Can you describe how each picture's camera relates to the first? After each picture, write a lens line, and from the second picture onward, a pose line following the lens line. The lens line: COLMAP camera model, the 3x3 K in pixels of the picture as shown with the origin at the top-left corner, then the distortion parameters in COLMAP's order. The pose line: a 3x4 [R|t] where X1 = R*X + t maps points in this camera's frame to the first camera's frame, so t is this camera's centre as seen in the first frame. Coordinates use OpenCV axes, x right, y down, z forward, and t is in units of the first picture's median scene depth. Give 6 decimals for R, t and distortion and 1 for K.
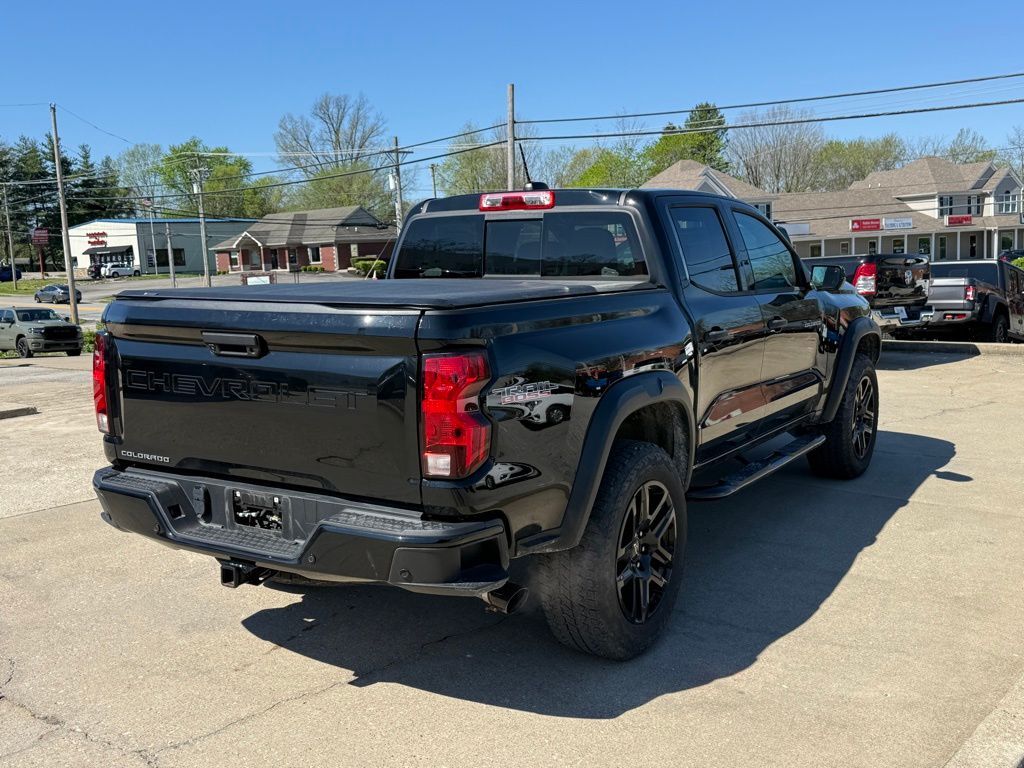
lens RADIAL K [[1019.5, 0, 480.9], [0, 1019.5, 386.8], [0, 0, 1]] dist [0.051317, 0.000000]
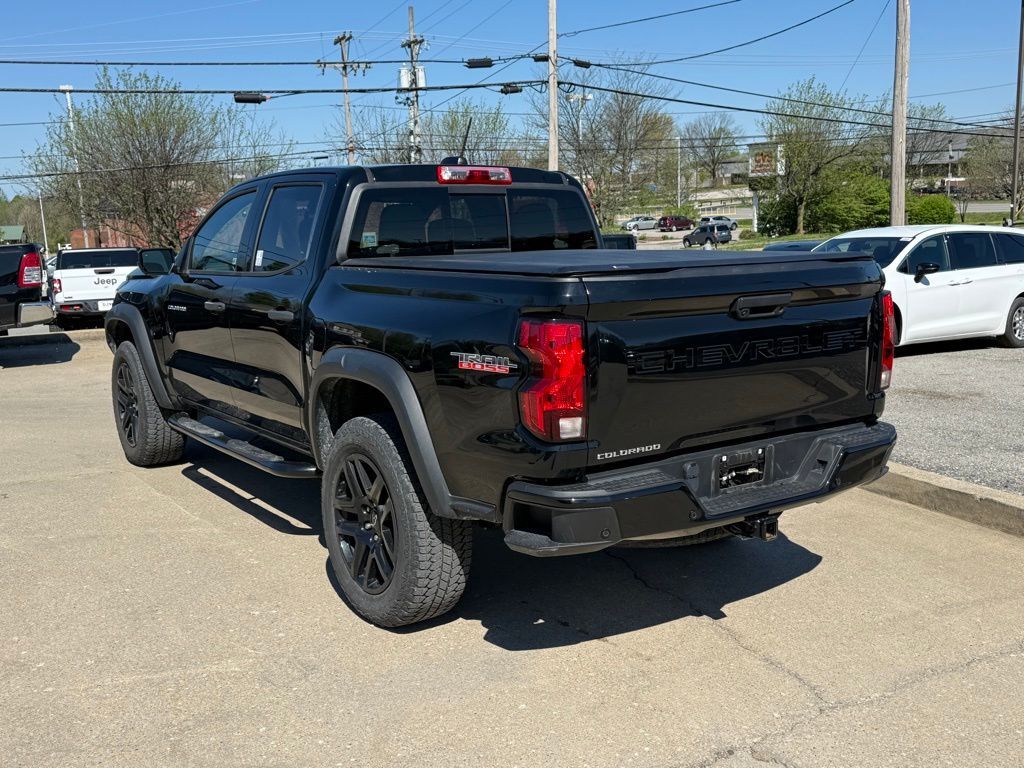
lens RADIAL K [[1019.5, 0, 514.2], [0, 1019.5, 392.1], [0, 0, 1]] dist [0.051317, 0.000000]
pose [[0.384852, -0.143098, 0.911818, -0.927106], [0.137278, 0.985795, 0.096766, -0.064467], [-0.912712, 0.087932, 0.399029, 0.594870]]
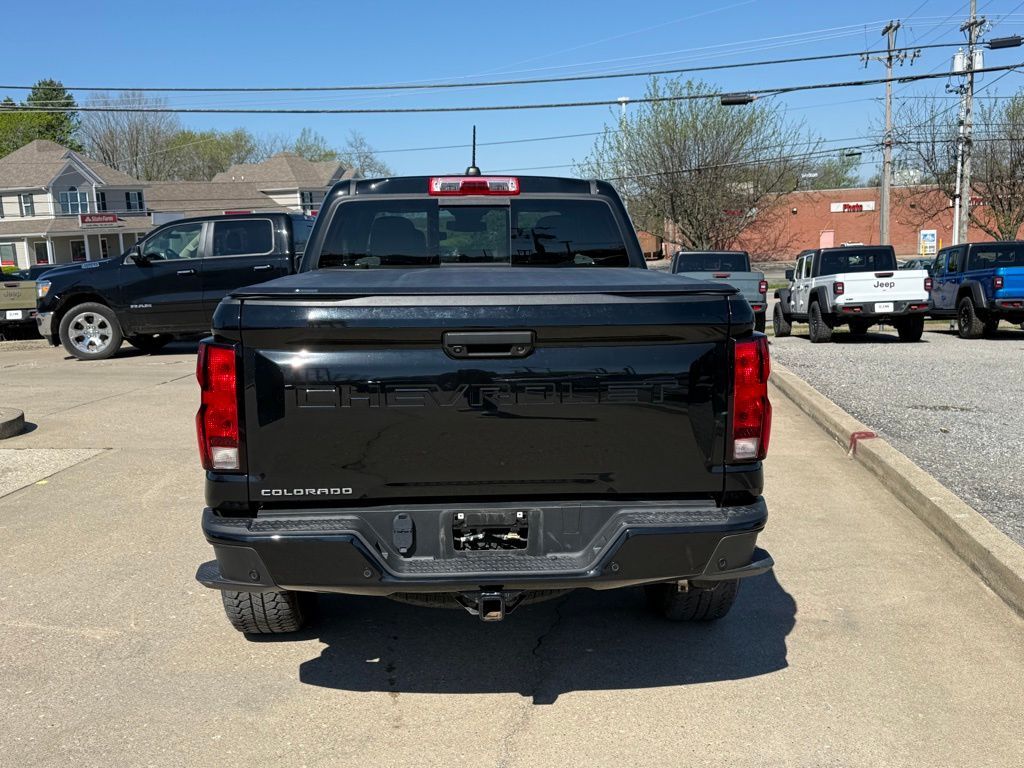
lens RADIAL K [[1019.5, 0, 504.9], [0, 1019.5, 365.8], [0, 0, 1]] dist [0.051317, 0.000000]
pose [[0.808450, -0.070349, 0.584346, -0.534524], [0.075799, 0.997008, 0.015160, -0.024896], [-0.583664, 0.032037, 0.811363, 0.206524]]
